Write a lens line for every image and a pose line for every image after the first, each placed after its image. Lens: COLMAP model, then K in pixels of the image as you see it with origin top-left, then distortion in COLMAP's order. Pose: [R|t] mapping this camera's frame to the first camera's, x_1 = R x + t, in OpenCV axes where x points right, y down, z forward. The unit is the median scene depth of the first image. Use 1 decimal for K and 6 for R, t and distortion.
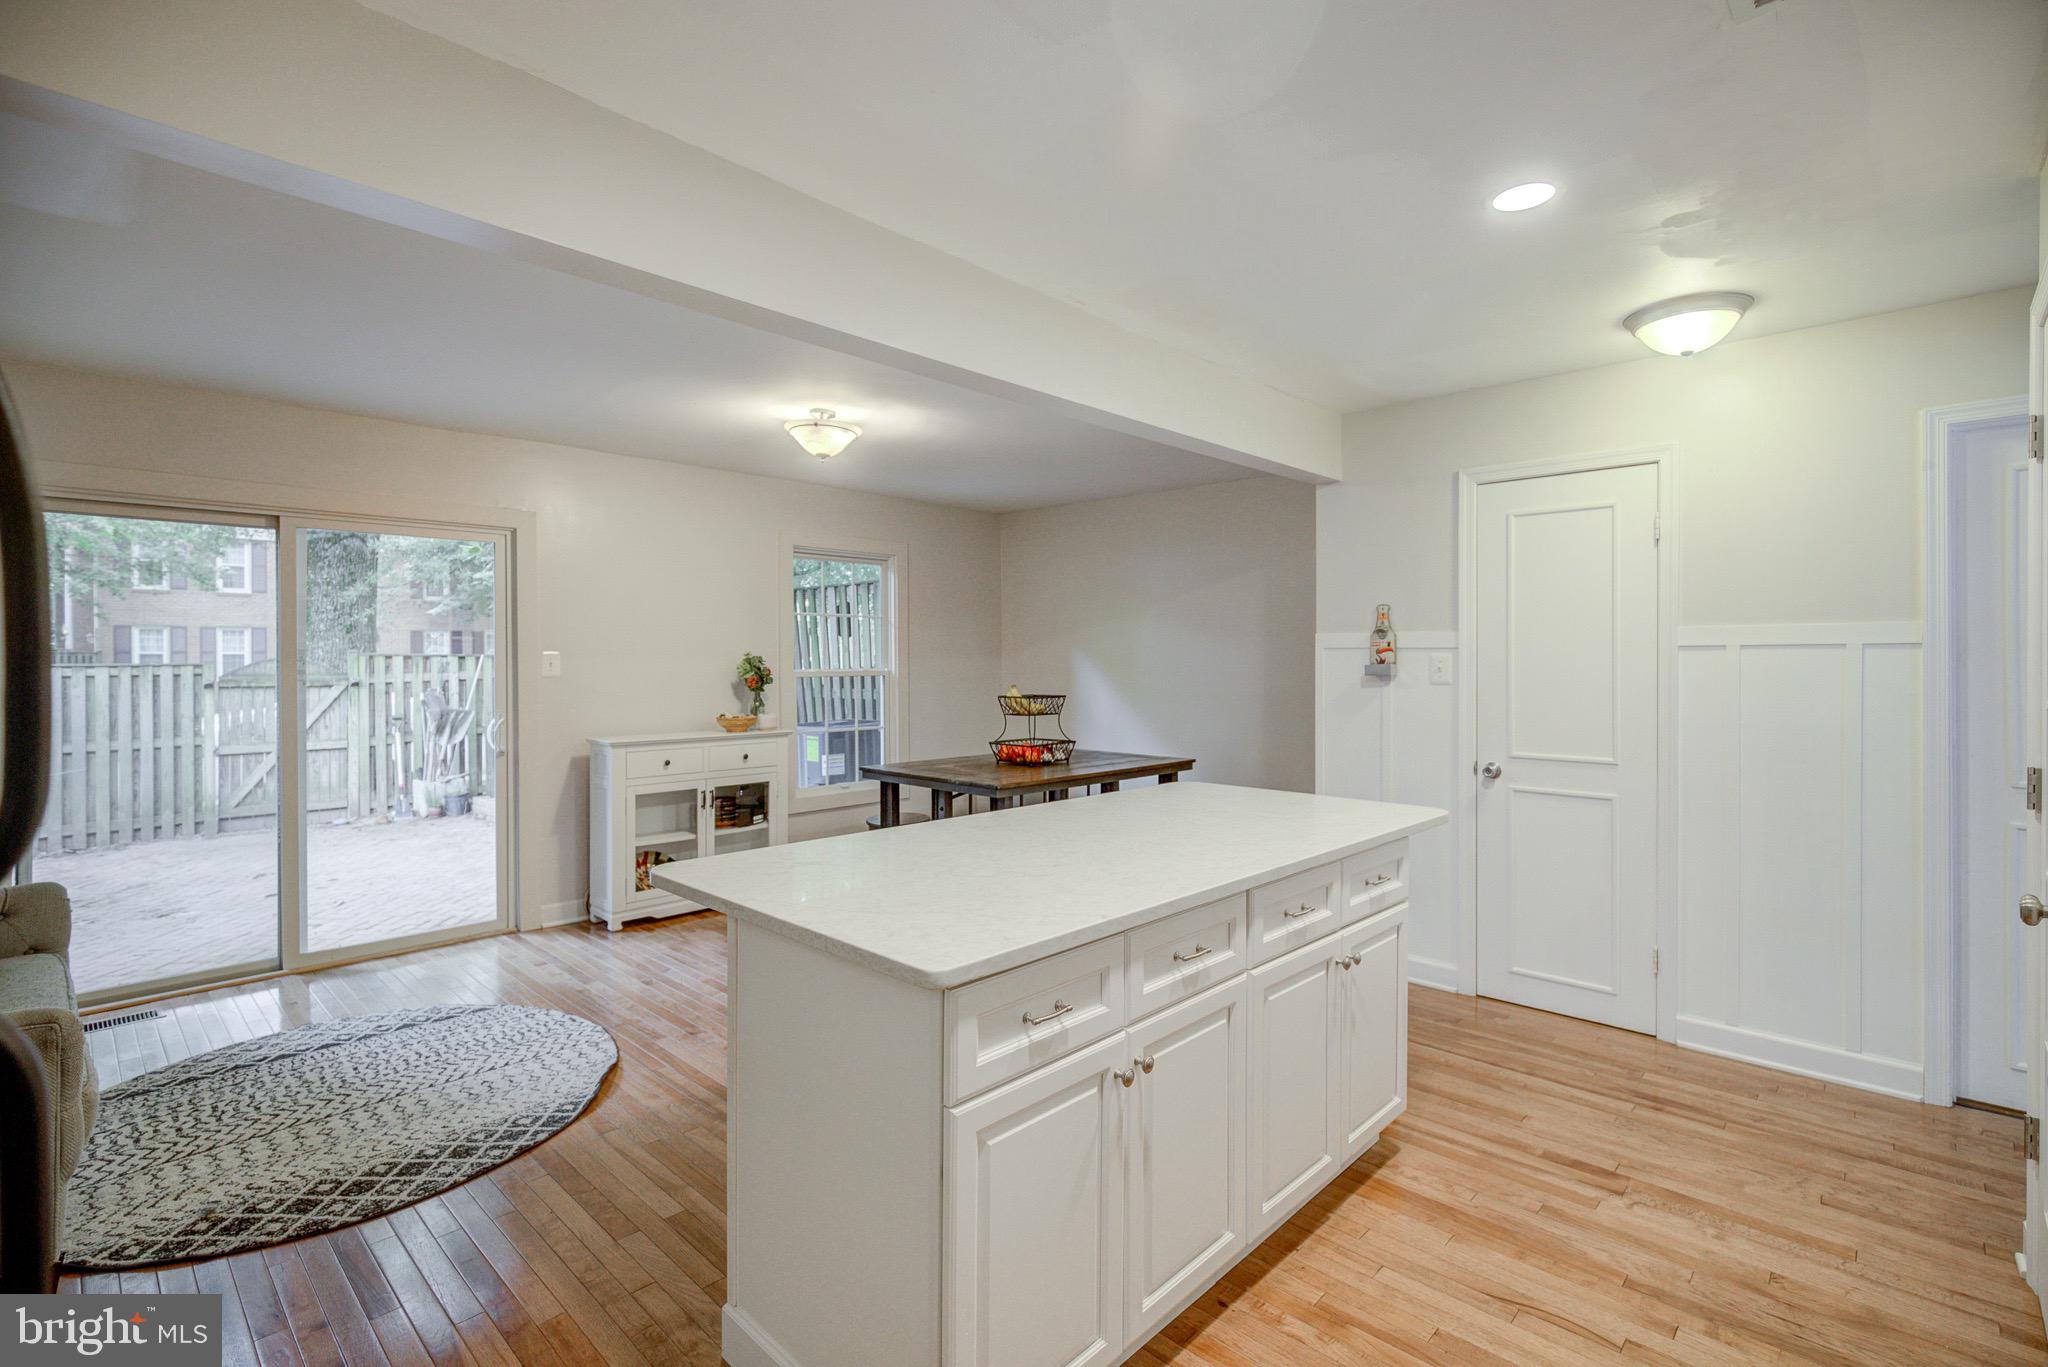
lens RADIAL K [[948.1, 0, 1027.0], [0, 948.1, 660.7], [0, 0, 1]] dist [-0.002810, -0.000195]
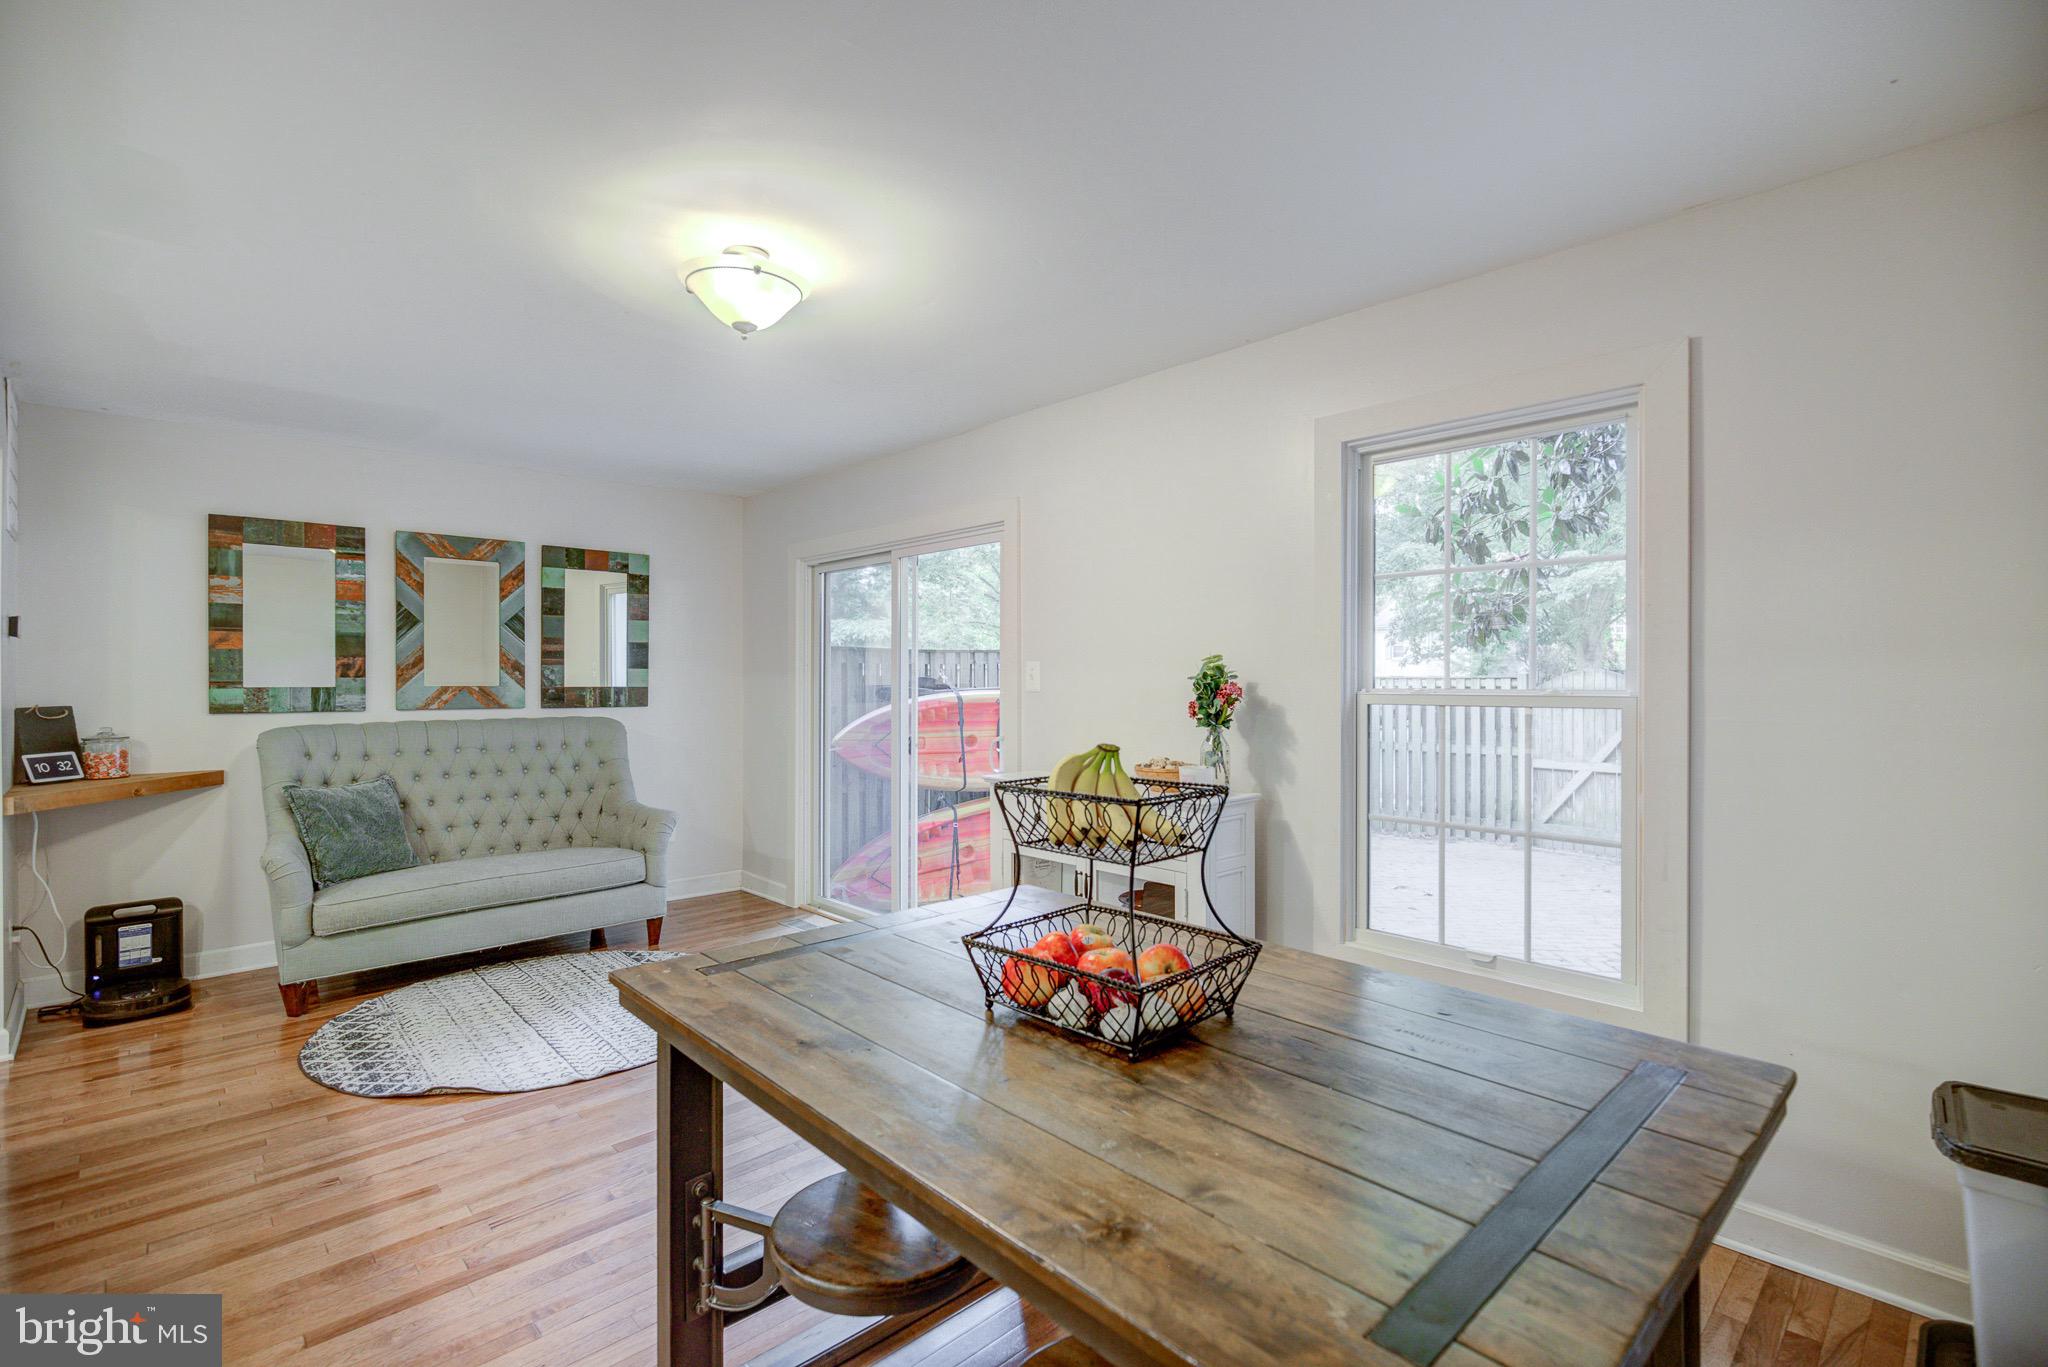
lens RADIAL K [[920.2, 0, 1024.7], [0, 920.2, 680.1], [0, 0, 1]] dist [0.001293, 0.000446]
pose [[-0.065074, 0.003874, -0.997873, 0.164745], [0.003317, 0.999988, 0.003666, 0.001924], [0.997875, -0.003071, -0.065086, 0.570069]]
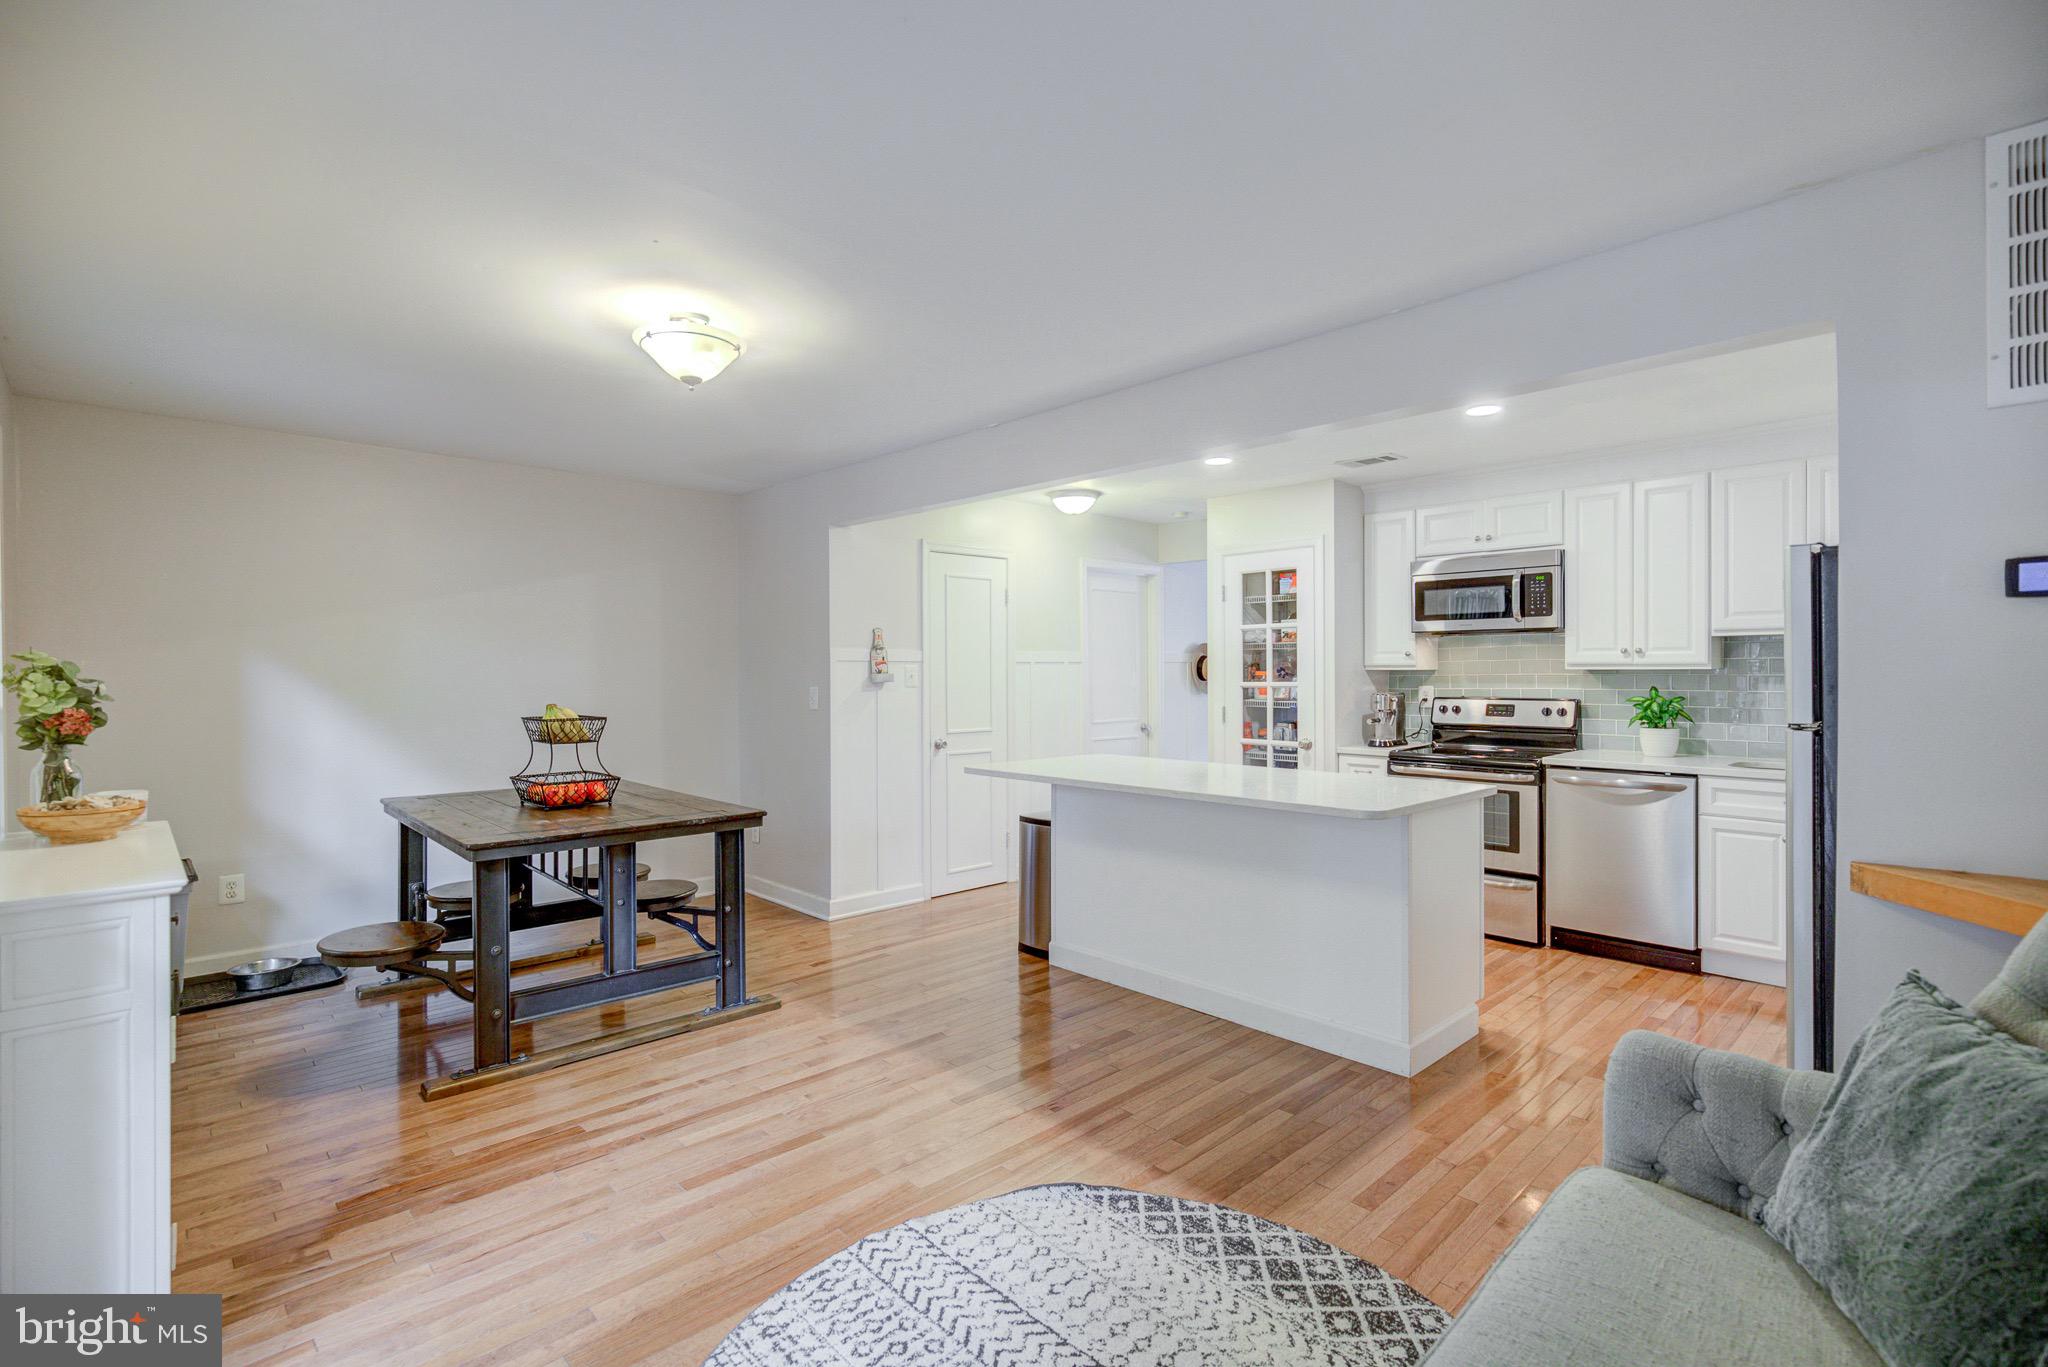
lens RADIAL K [[948.1, 0, 1027.0], [0, 948.1, 660.7], [0, 0, 1]] dist [-0.002810, -0.000195]
pose [[0.059671, 0.006977, 0.998194, -0.429897], [0.000531, 0.999975, -0.007021, -0.001978], [-0.998218, 0.000949, 0.059666, 0.333630]]
